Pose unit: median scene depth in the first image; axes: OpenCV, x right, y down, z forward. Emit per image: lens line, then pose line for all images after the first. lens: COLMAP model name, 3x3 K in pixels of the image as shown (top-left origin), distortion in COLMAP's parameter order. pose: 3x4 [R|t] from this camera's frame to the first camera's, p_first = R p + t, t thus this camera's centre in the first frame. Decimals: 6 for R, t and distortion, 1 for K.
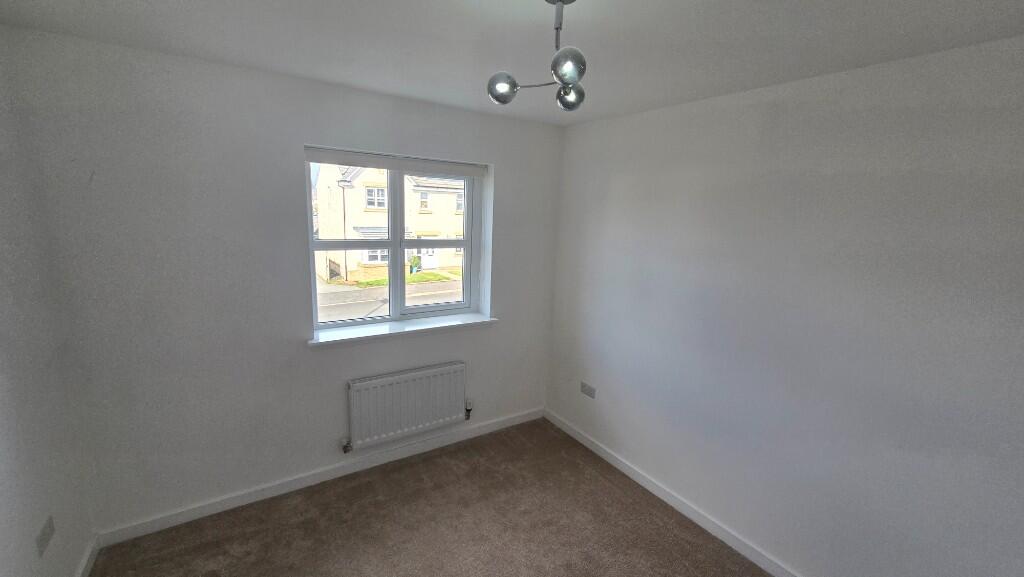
lens RADIAL K [[414.0, 0, 509.6], [0, 414.0, 290.4], [0, 0, 1]] dist [0.009431, 0.000354]
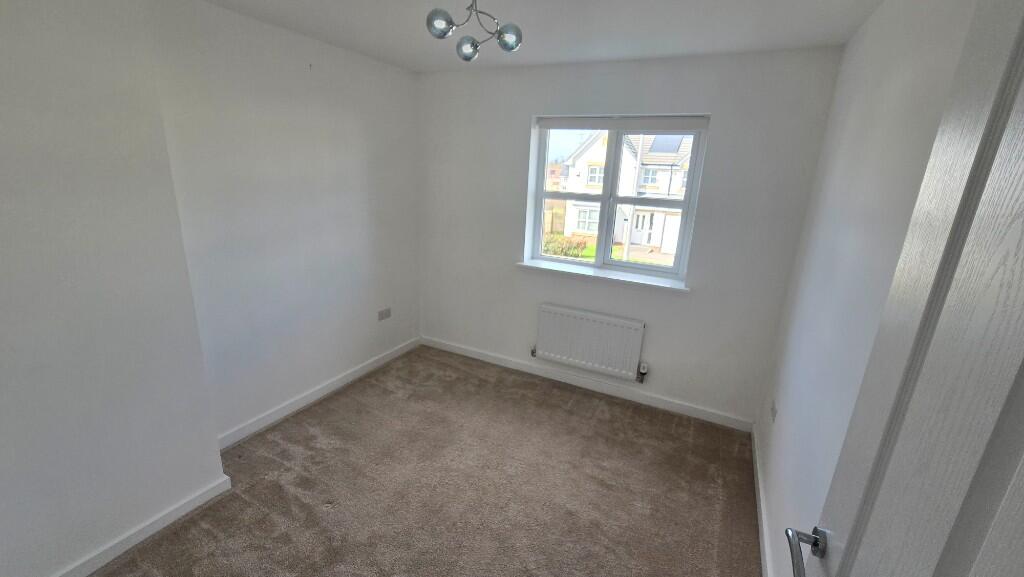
lens RADIAL K [[414.0, 0, 513.7], [0, 414.0, 287.6], [0, 0, 1]] dist [0.009431, 0.000354]
pose [[0.532602, 0.223943, -0.816201, 0.571712], [-0.191123, 0.971273, 0.141775, 0.009813], [0.824504, 0.080485, 0.560103, 0.202934]]
